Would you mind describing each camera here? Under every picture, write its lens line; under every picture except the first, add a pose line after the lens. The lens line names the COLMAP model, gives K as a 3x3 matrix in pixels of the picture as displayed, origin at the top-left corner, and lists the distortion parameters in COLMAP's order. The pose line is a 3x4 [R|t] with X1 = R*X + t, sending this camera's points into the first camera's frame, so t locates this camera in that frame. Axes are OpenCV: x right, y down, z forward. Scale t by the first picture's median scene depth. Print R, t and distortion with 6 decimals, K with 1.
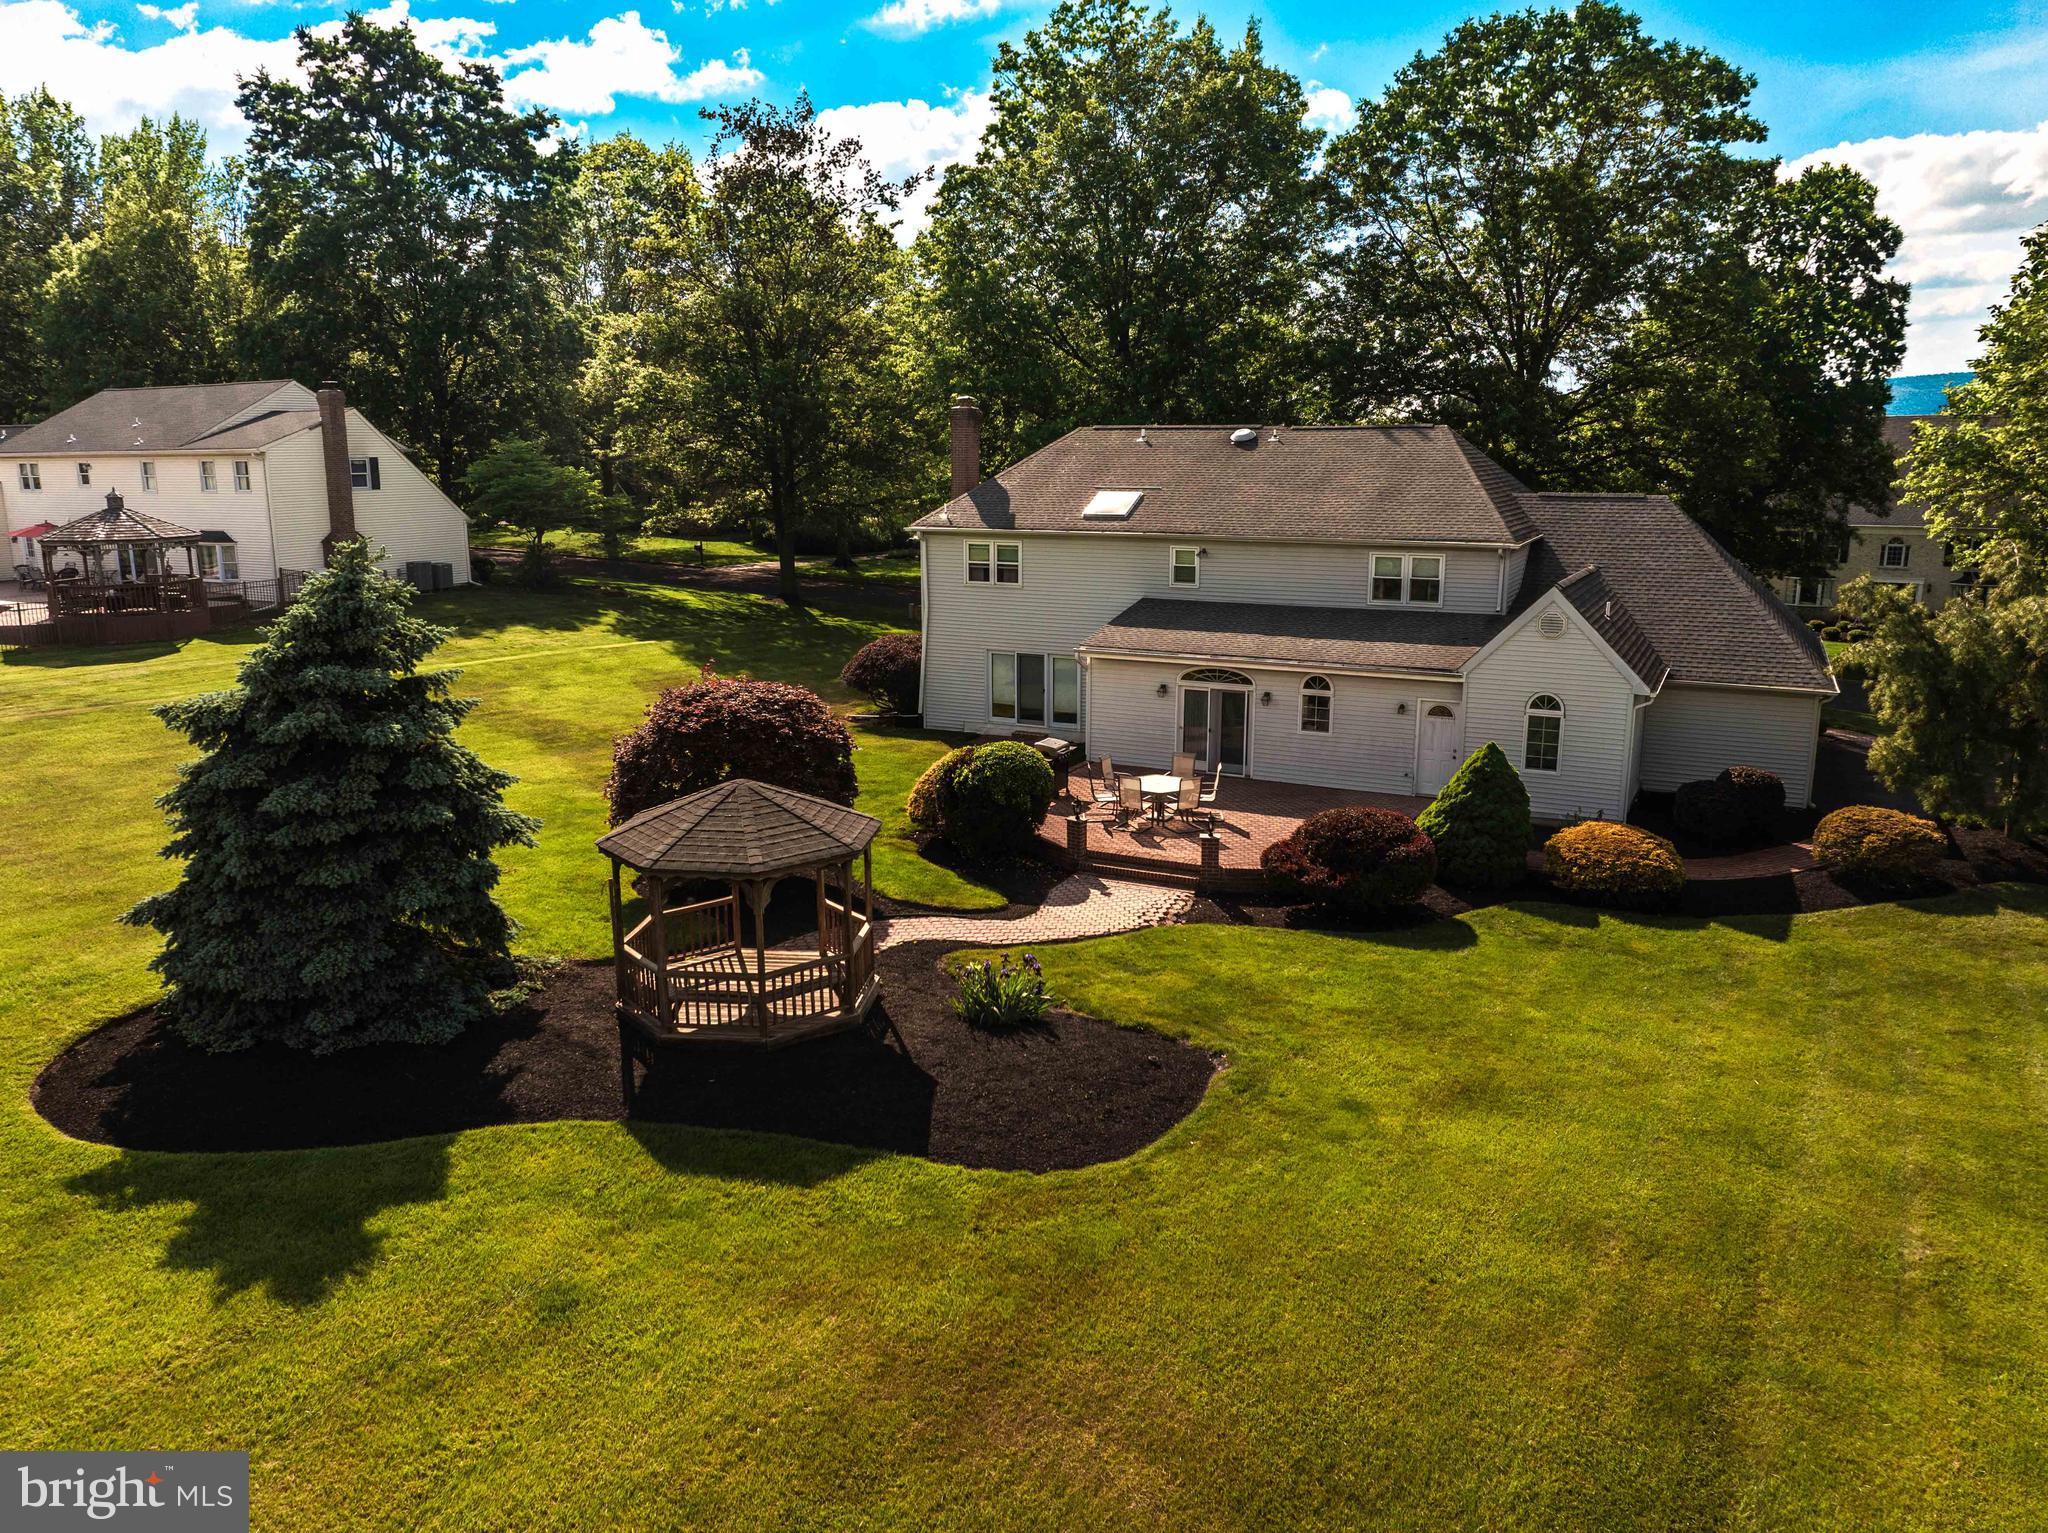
lens RADIAL K [[1445.5, 0, 1024.0], [0, 1445.5, 766.5], [0, 0, 1]] dist [-0.039018, 0.019717]
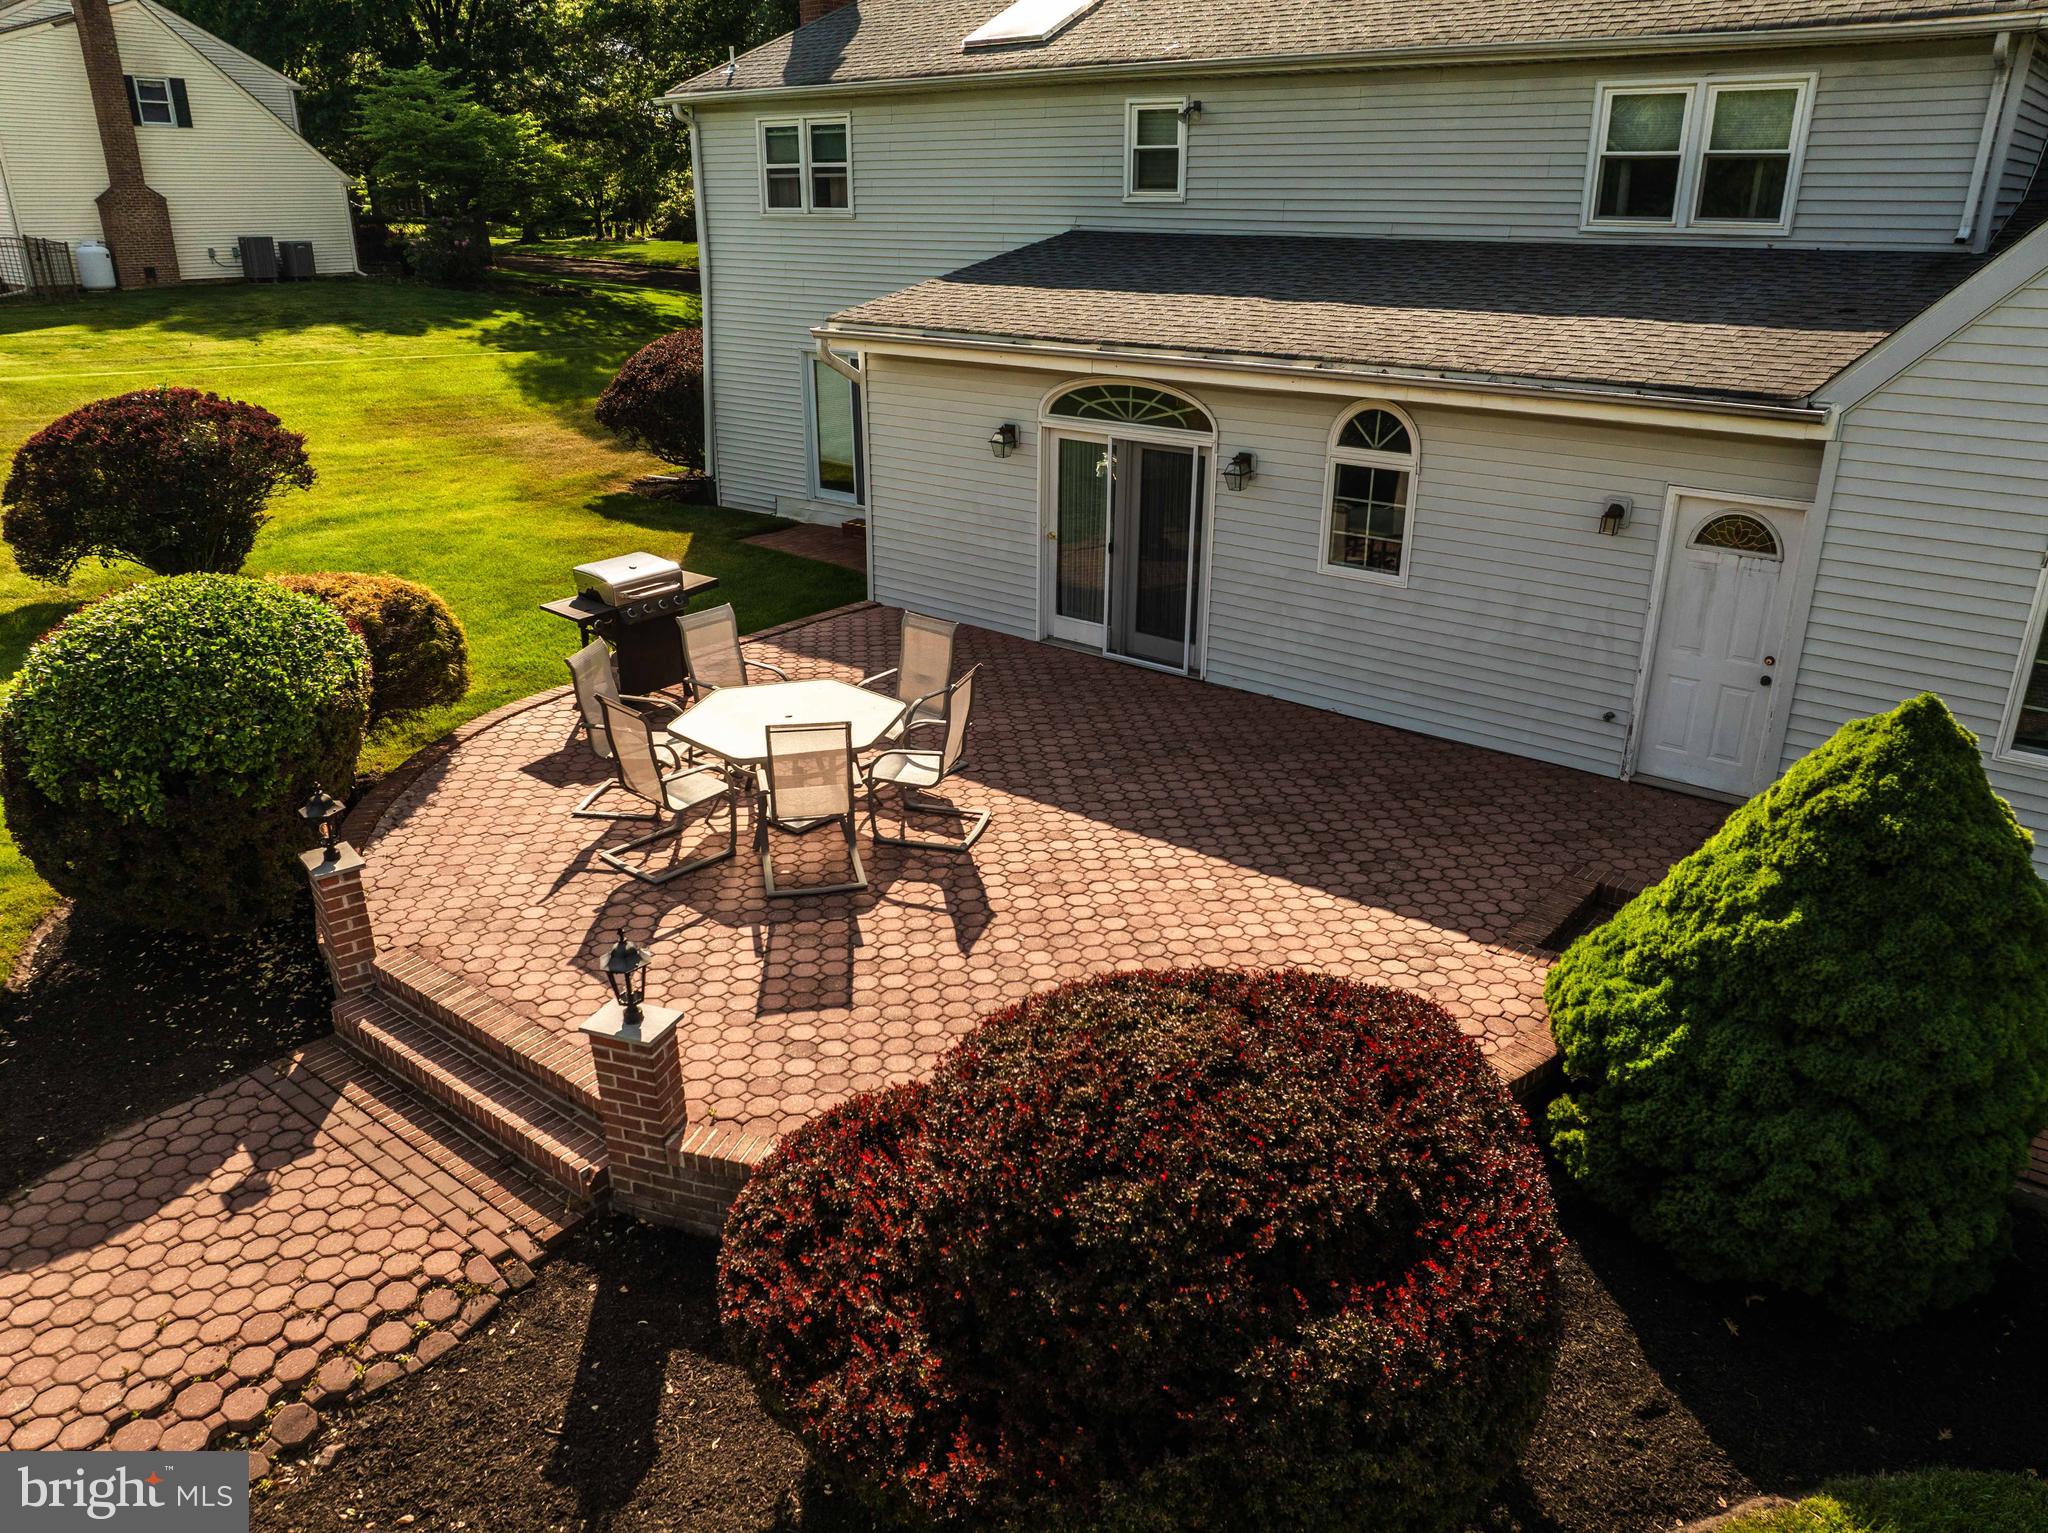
lens RADIAL K [[1447.4, 0, 1024.0], [0, 1447.4, 766.5], [0, 0, 1]] dist [-0.035748, 0.000683]
pose [[0.978384, 0.078700, -0.191235, 0.319905], [-0.047124, 0.985270, 0.164385, -0.051440], [0.201355, -0.151820, 0.967681, 1.049344]]
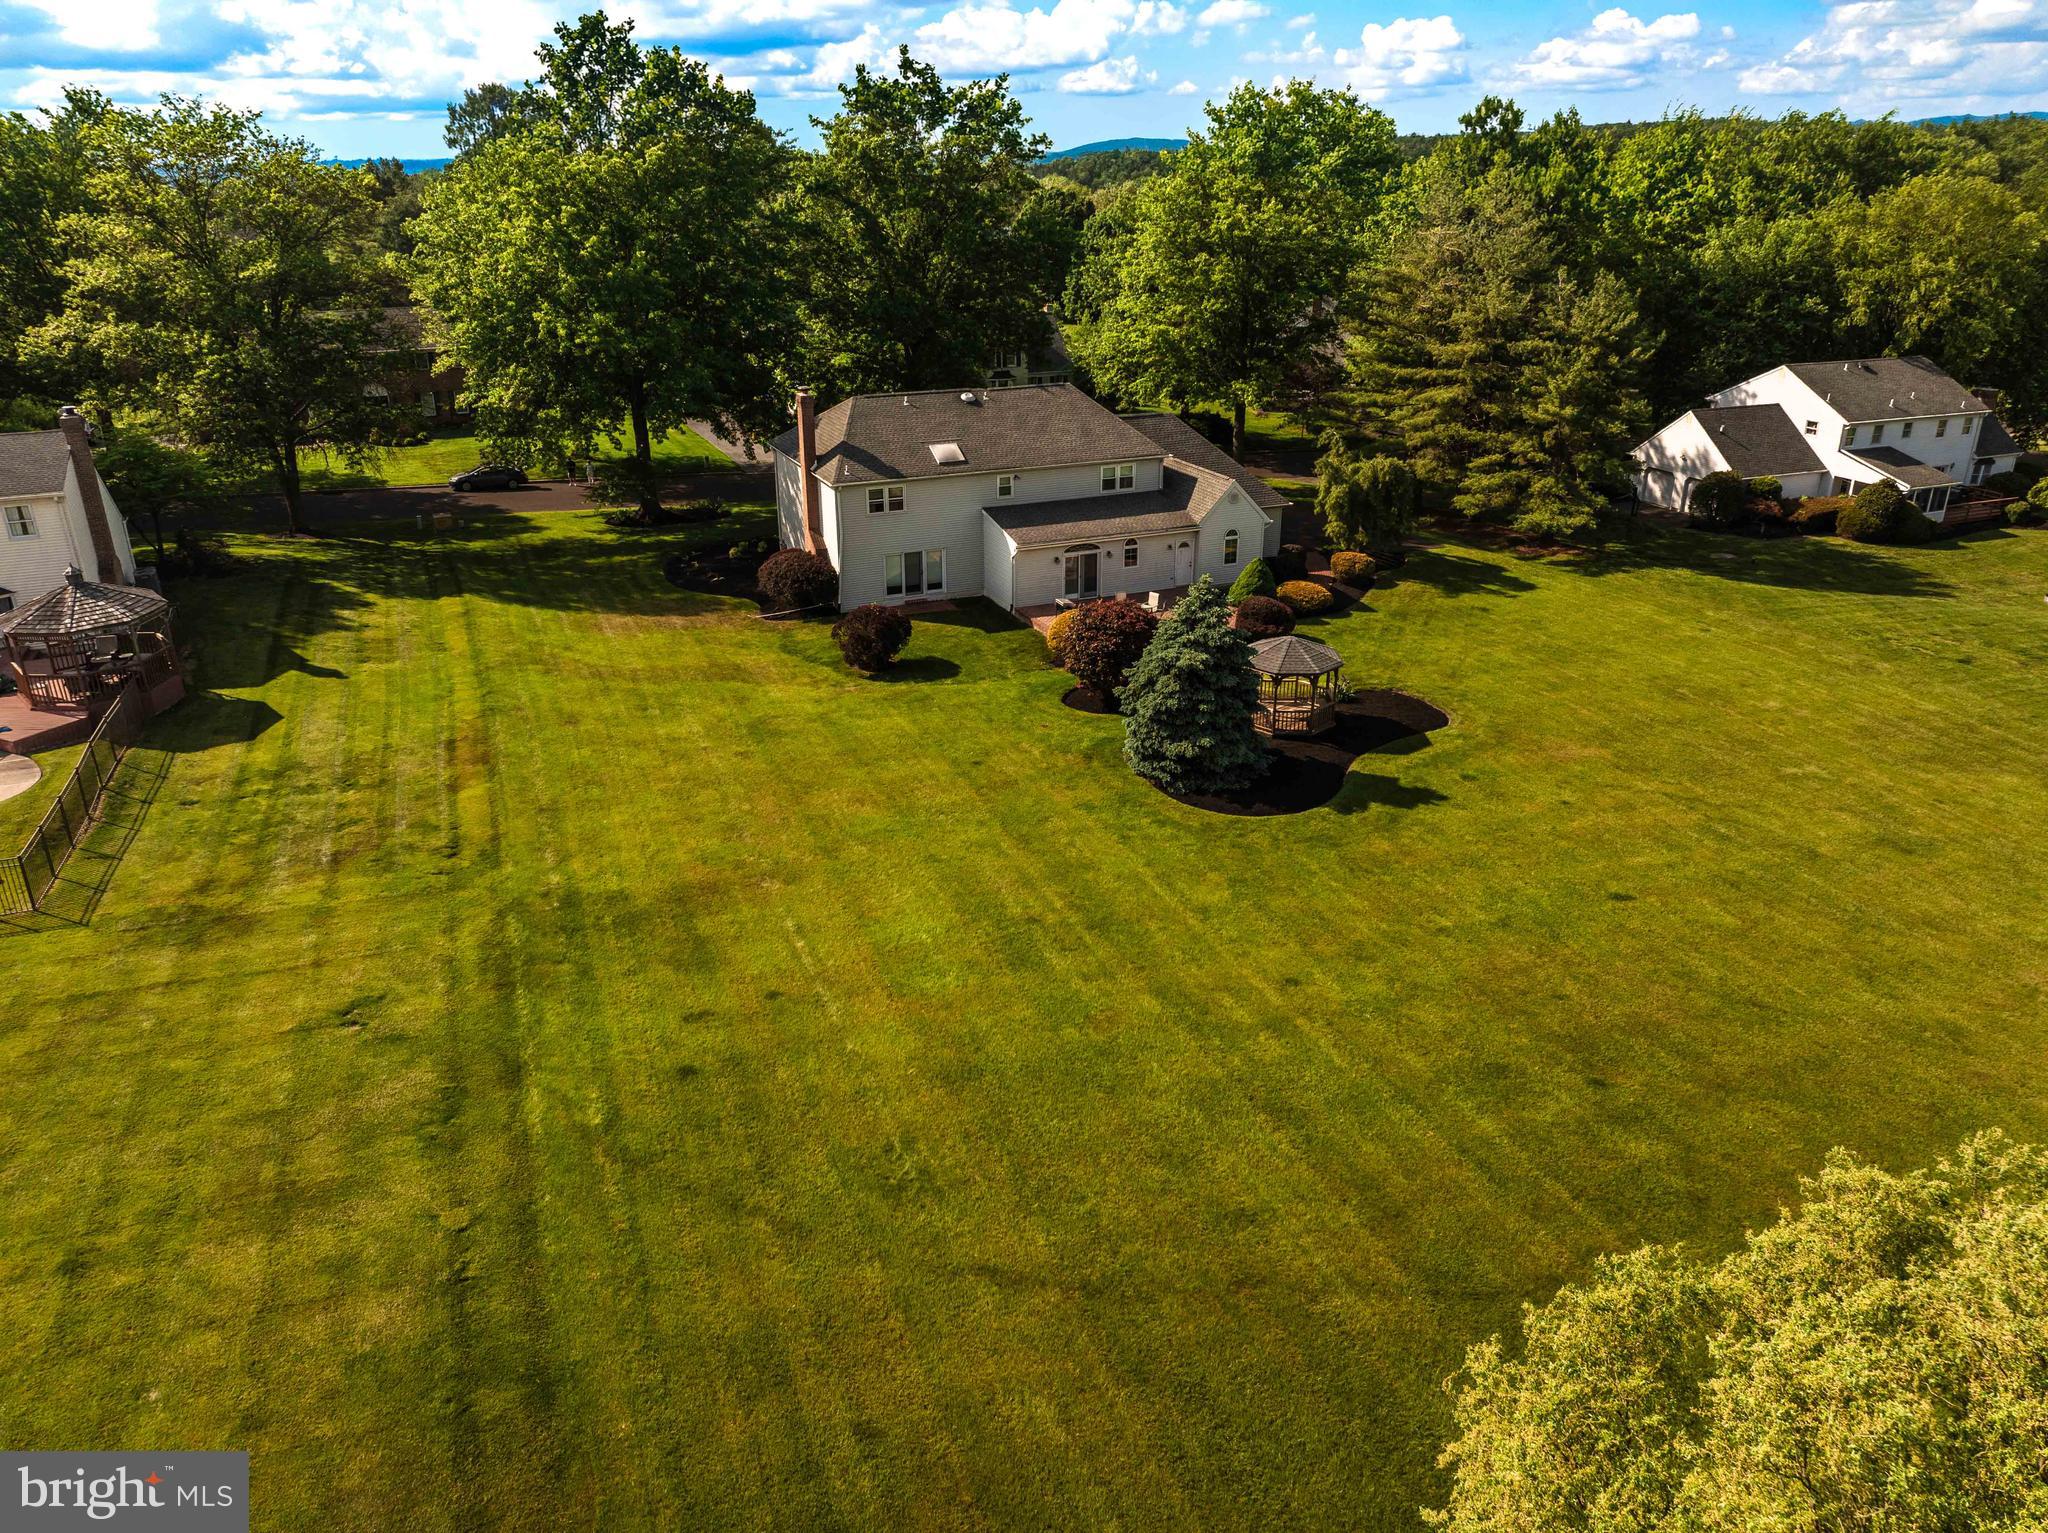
lens RADIAL K [[1445.5, 0, 1024.0], [0, 1445.5, 766.5], [0, 0, 1]] dist [-0.039018, 0.019717]
pose [[0.637322, -0.300985, 0.709386, -2.304566], [0.166989, 0.952635, 0.254168, -0.485252], [-0.752287, -0.043527, 0.657396, -0.343151]]
